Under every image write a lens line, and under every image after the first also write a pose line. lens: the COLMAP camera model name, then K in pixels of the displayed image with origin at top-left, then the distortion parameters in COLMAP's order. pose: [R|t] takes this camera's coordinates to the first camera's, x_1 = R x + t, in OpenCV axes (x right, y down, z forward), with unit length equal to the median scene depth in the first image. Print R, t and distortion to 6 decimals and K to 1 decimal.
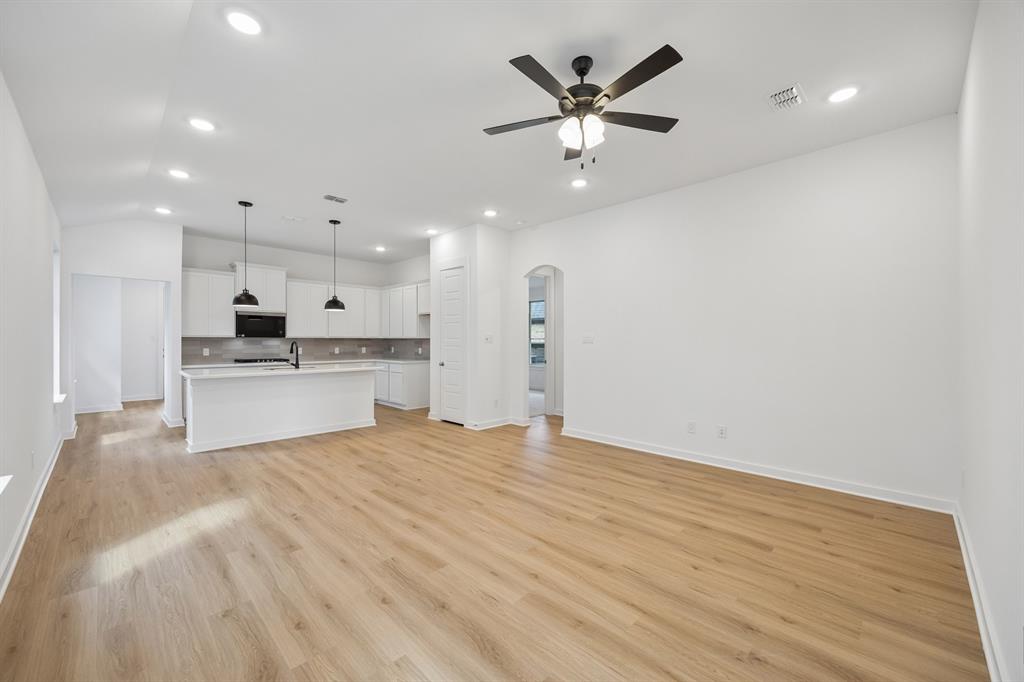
lens RADIAL K [[400.9, 0, 506.0], [0, 400.9, 340.5], [0, 0, 1]] dist [0.000572, -0.000079]
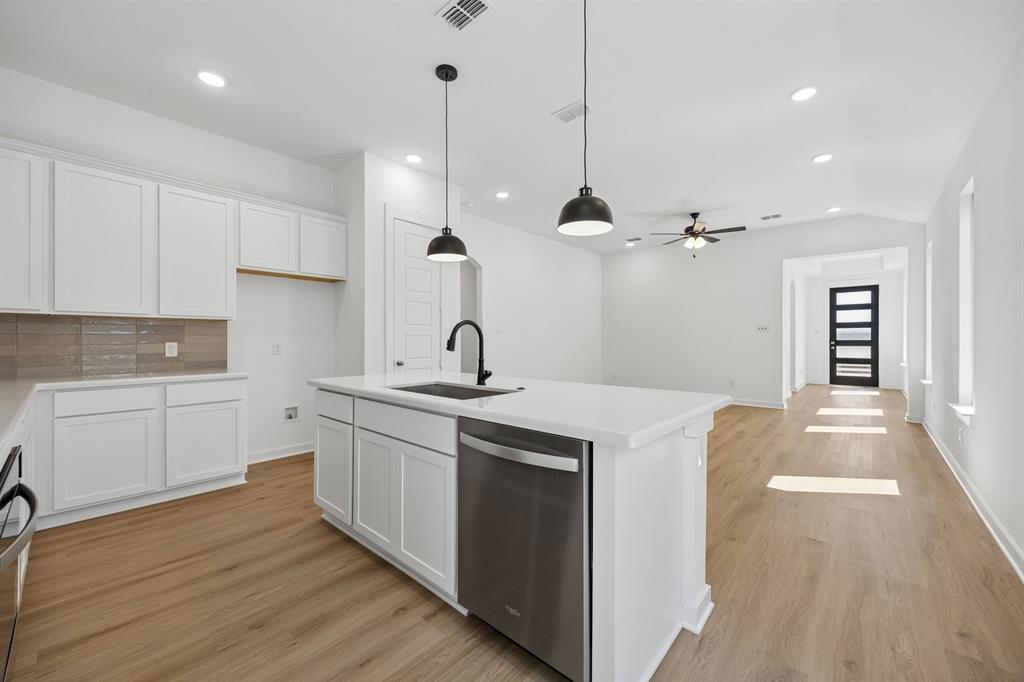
lens RADIAL K [[400.9, 0, 506.0], [0, 400.9, 340.5], [0, 0, 1]] dist [0.000572, -0.000079]
pose [[-0.051859, -0.006656, 0.998632, -1.243386], [0.000473, 0.999978, 0.006689, 0.026657], [-0.998654, 0.000819, -0.051855, 1.307394]]
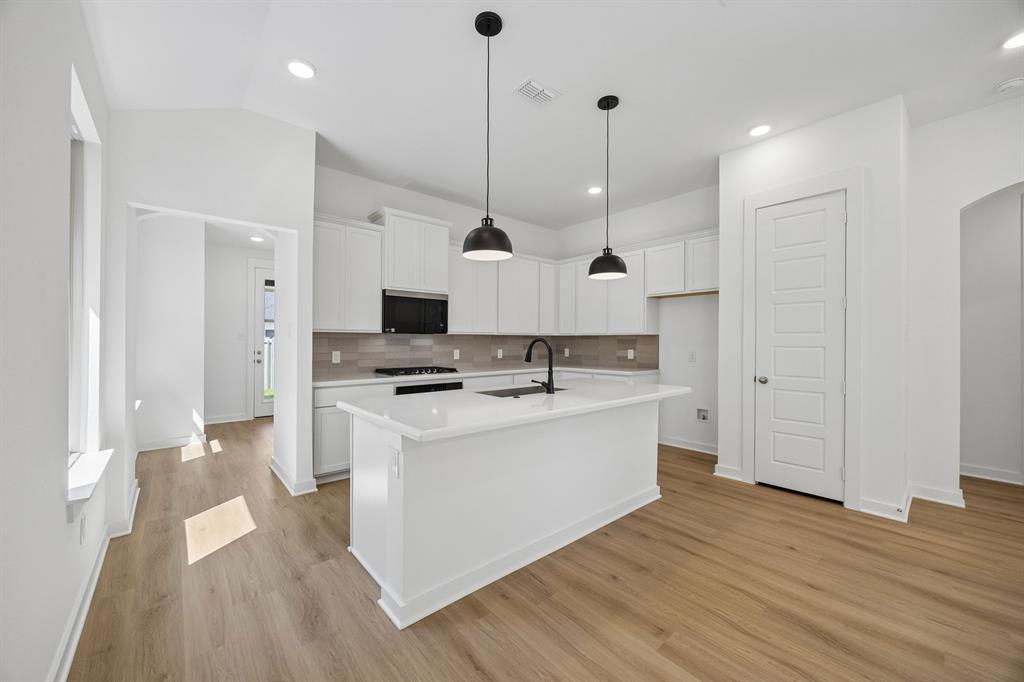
lens RADIAL K [[392.1, 0, 508.9], [0, 392.1, 338.8], [0, 0, 1]] dist [-0.003342, -0.000178]
pose [[0.996881, -0.002558, -0.078878, -0.696420], [0.002080, 0.999979, -0.006148, 0.008024], [0.078892, 0.005965, 0.996865, 0.676471]]
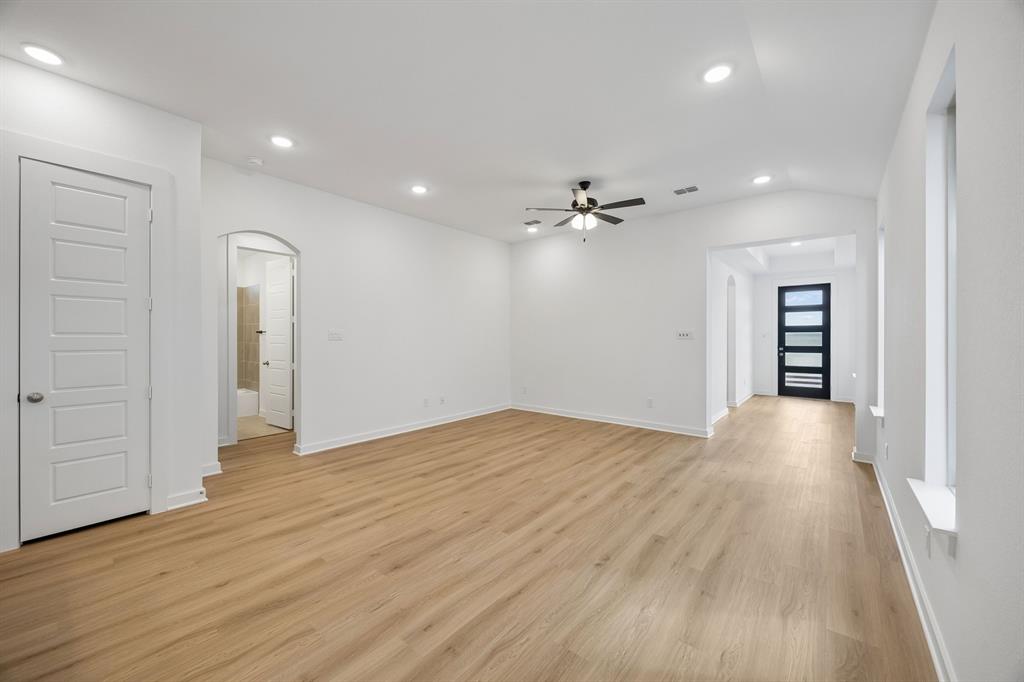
lens RADIAL K [[392.1, 0, 508.9], [0, 392.1, 338.8], [0, 0, 1]] dist [-0.003342, -0.000178]
pose [[-0.093227, -0.006750, 0.995622, -0.883976], [-0.002293, 0.999976, 0.006565, -0.004167], [-0.995642, -0.001671, -0.093240, 0.870698]]
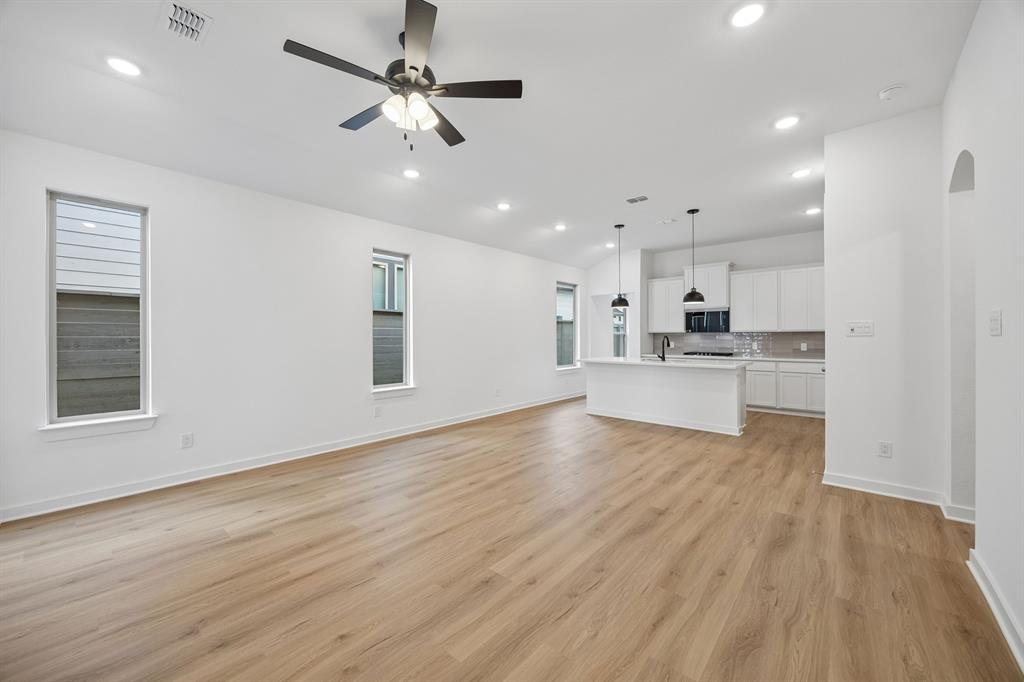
lens RADIAL K [[392.1, 0, 508.9], [0, 392.1, 338.8], [0, 0, 1]] dist [-0.003342, -0.000178]
pose [[0.070449, 0.002868, -0.997511, 0.652025], [0.003958, 0.999987, 0.003154, 0.007670], [0.997508, -0.004170, 0.070437, 0.675483]]
